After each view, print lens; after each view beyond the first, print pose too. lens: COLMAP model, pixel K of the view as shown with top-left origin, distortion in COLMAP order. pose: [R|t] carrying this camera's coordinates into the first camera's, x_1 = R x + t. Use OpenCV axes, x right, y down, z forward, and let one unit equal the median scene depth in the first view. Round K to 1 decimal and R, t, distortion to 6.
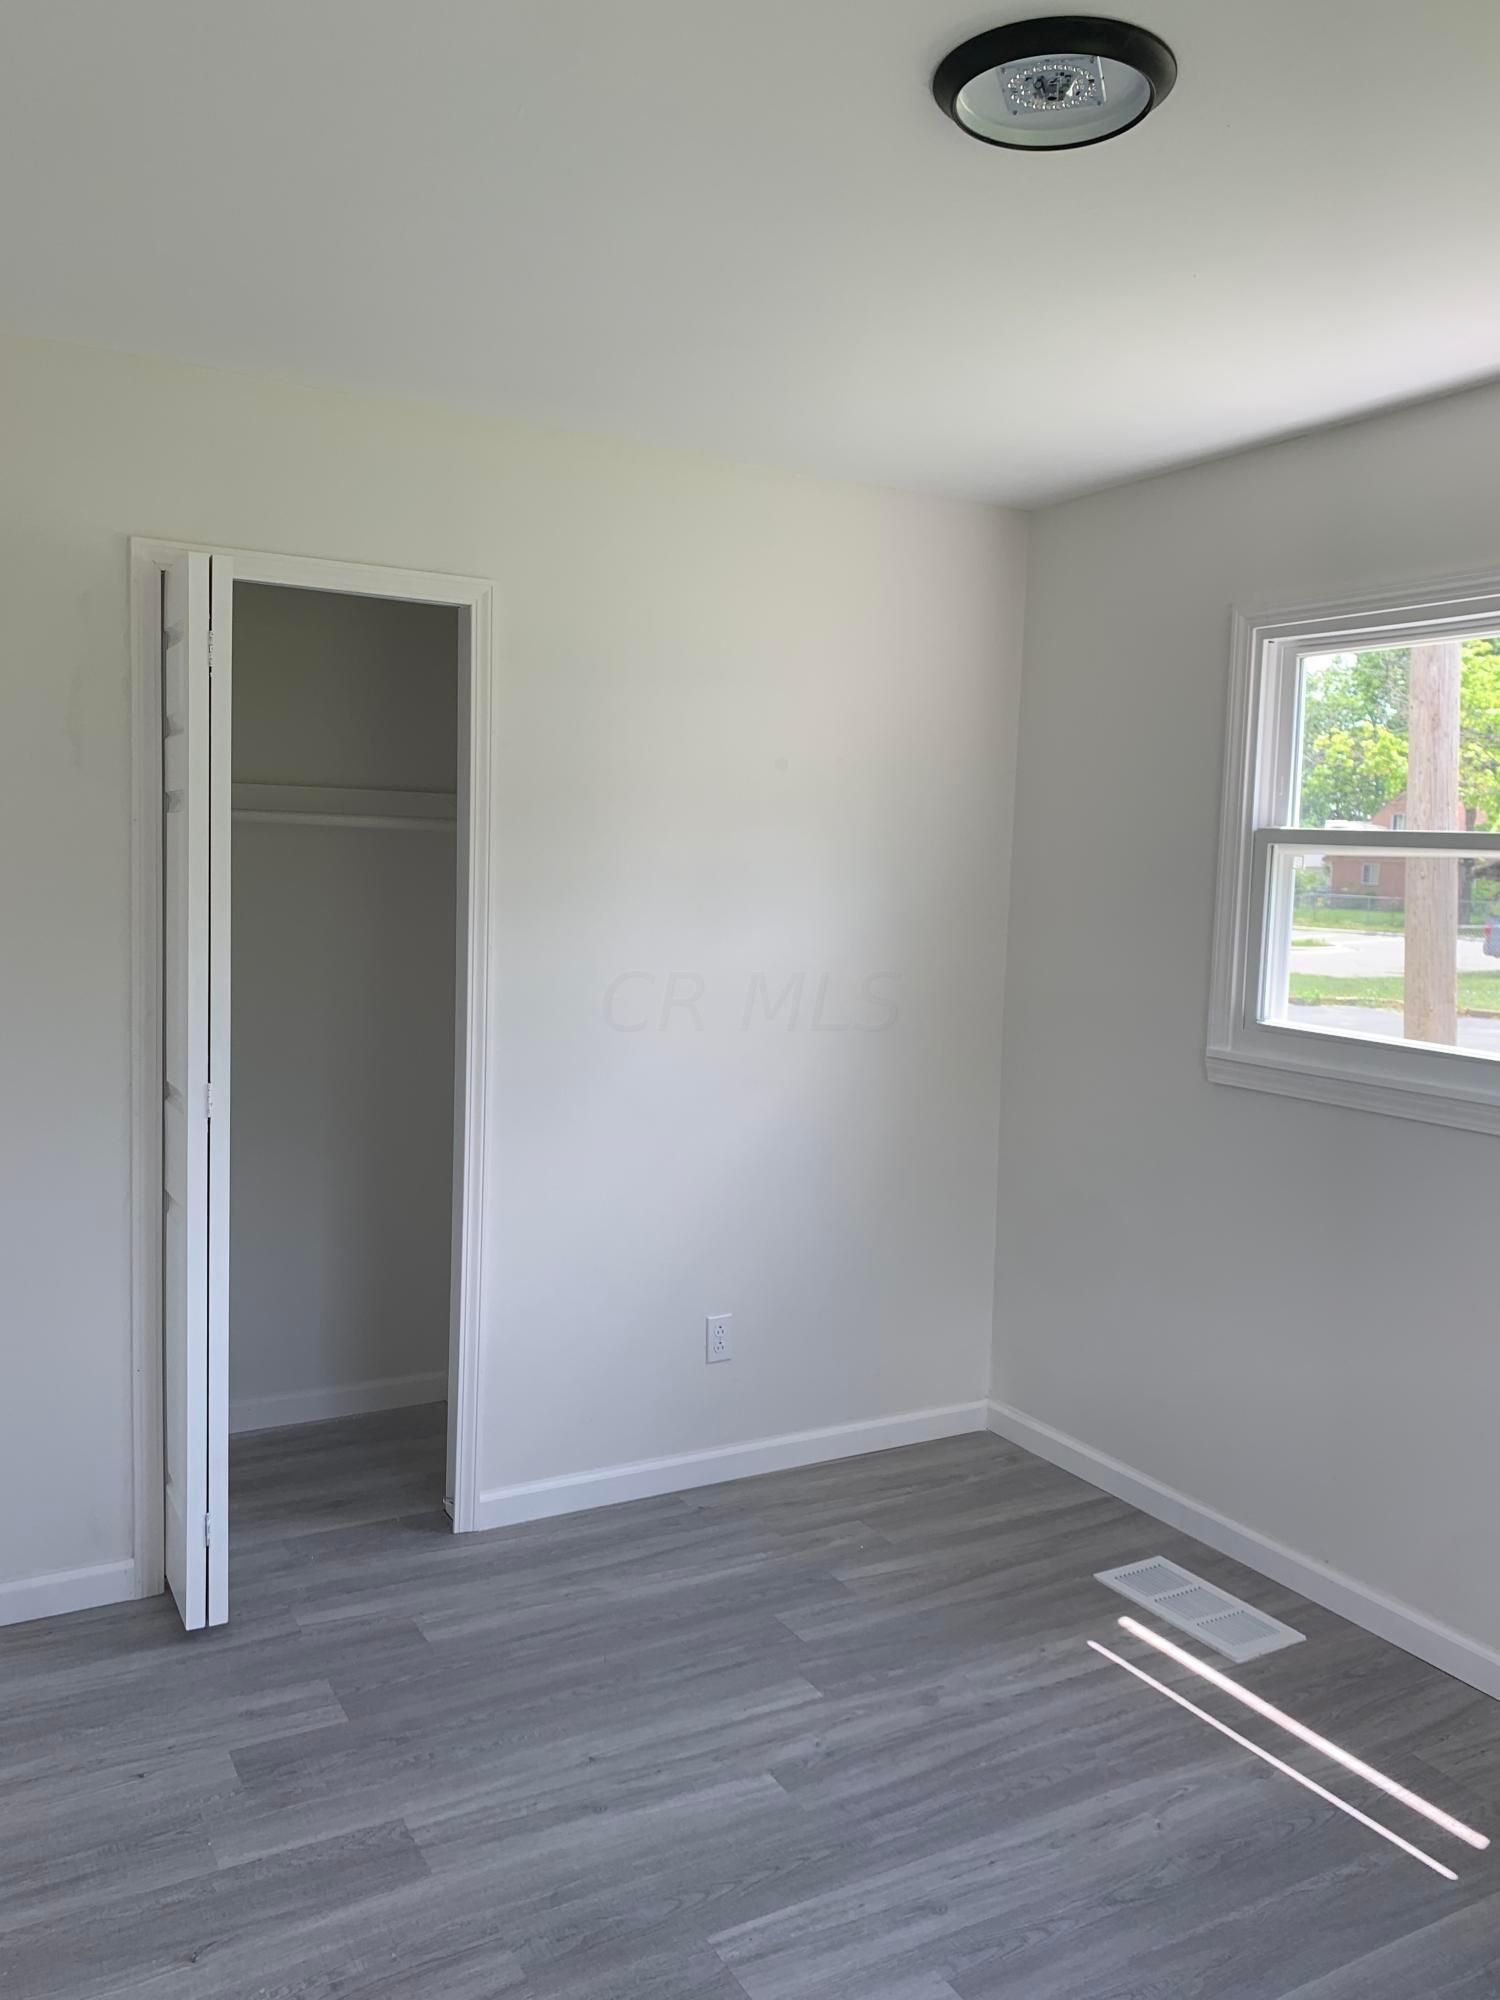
lens RADIAL K [[1536.6, 0, 745.4], [0, 1536.6, 978.7], [0, 0, 1]] dist [0.024544, -0.020506]
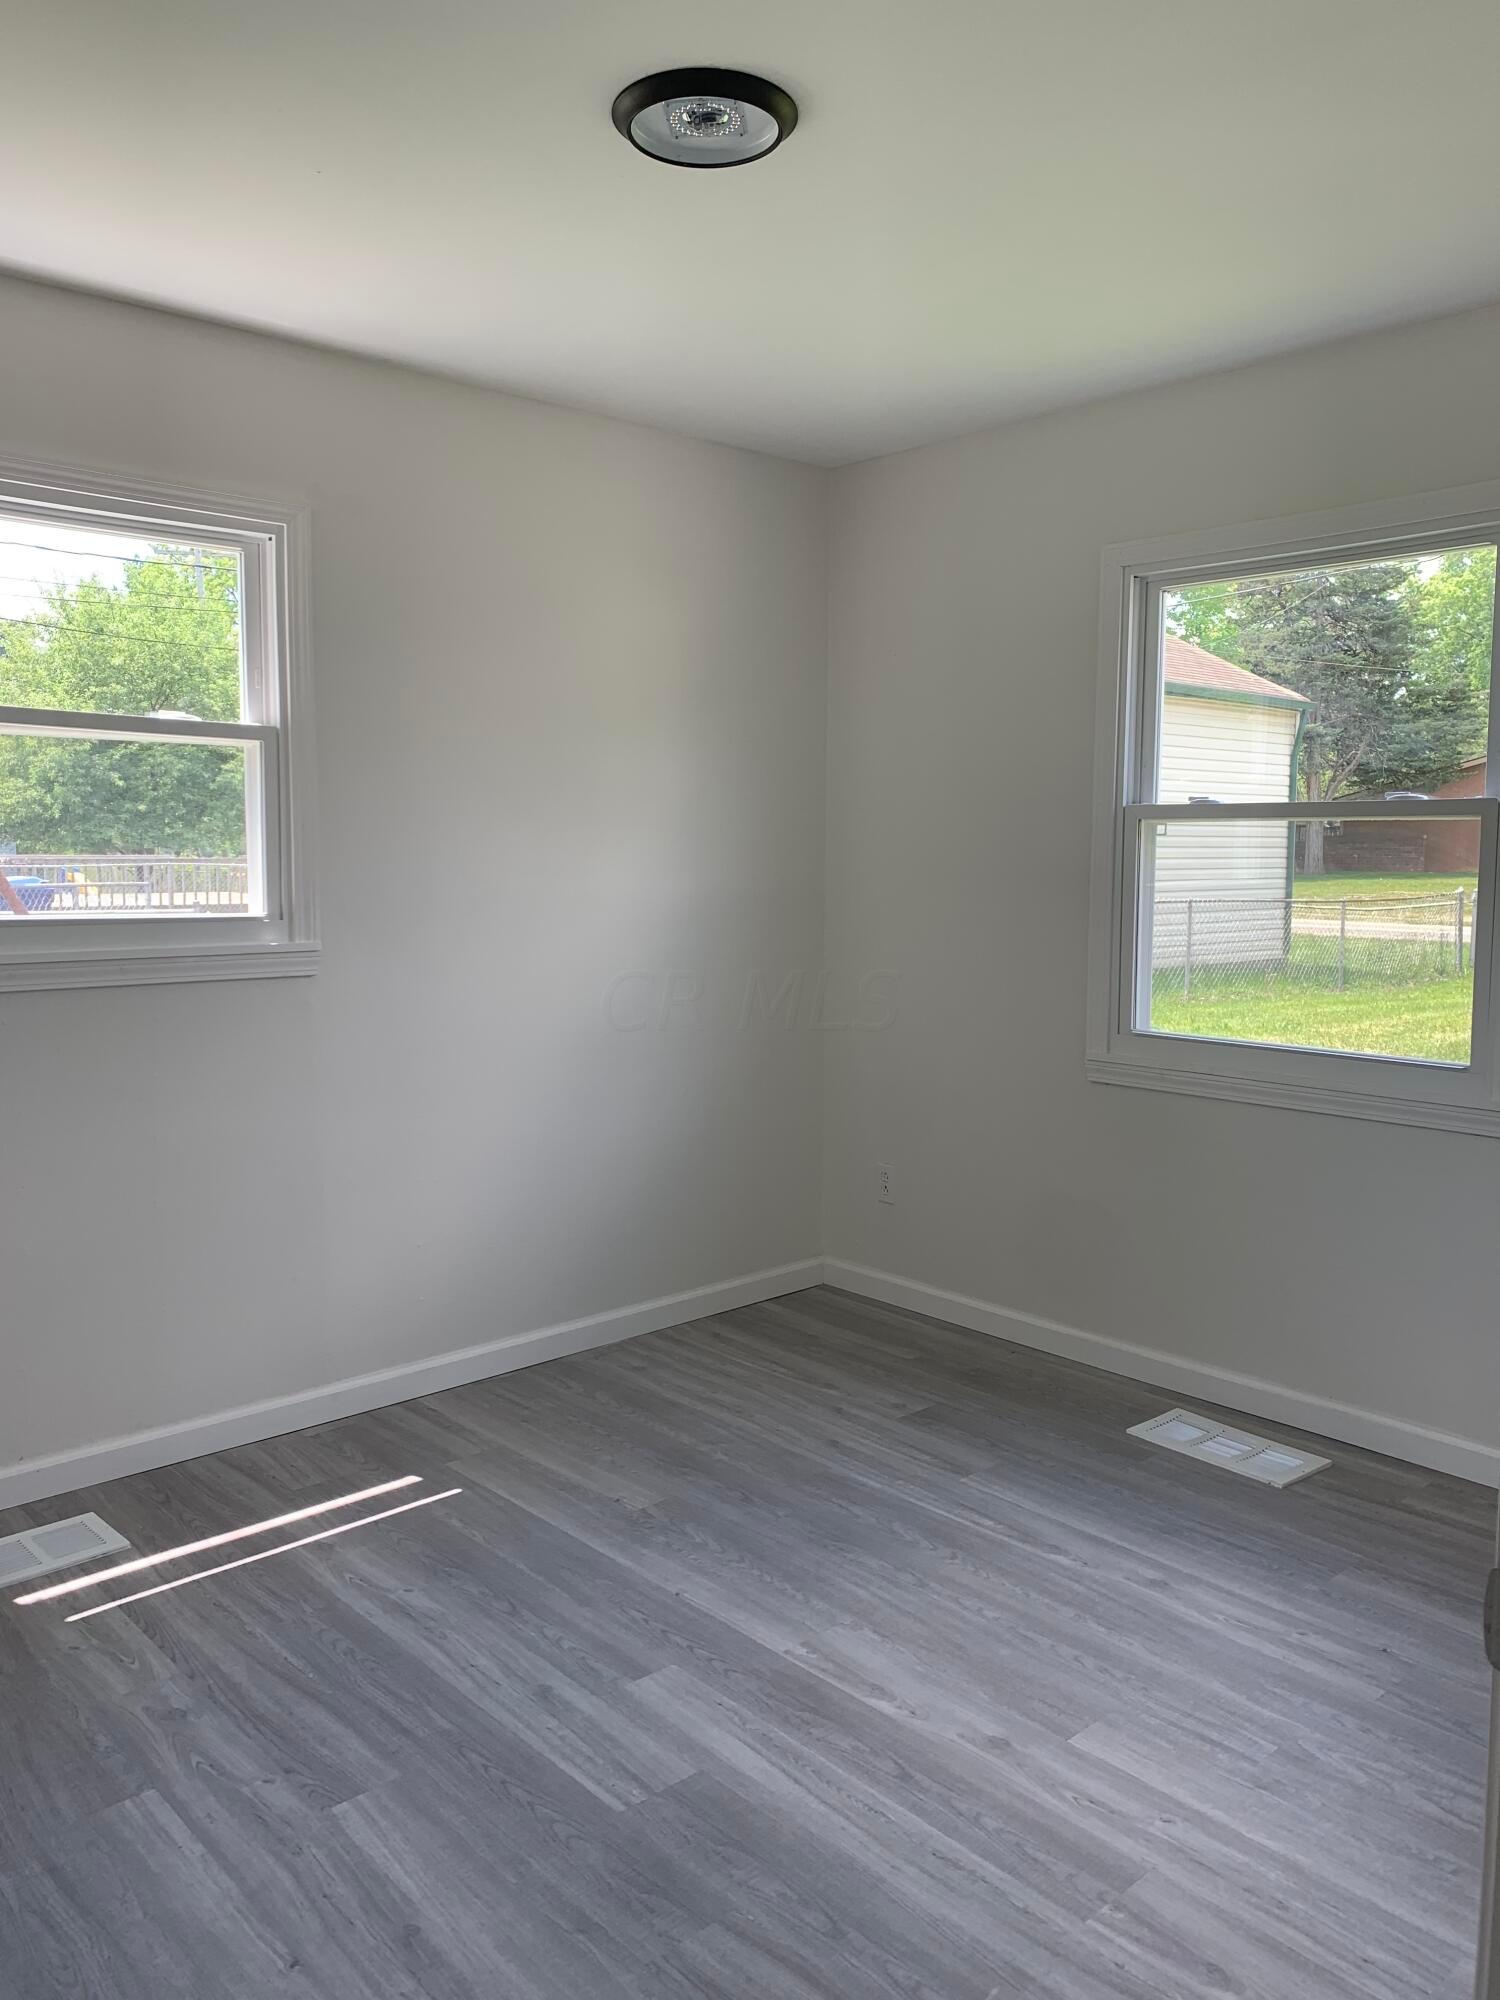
lens RADIAL K [[1536.6, 0, 745.4], [0, 1536.6, 978.7], [0, 0, 1]] dist [0.024544, -0.020506]
pose [[-0.210392, -0.114157, 0.970929, -0.788161], [0.073101, 0.988542, 0.132068, -0.020573], [-0.974880, 0.098762, -0.199636, 0.902449]]
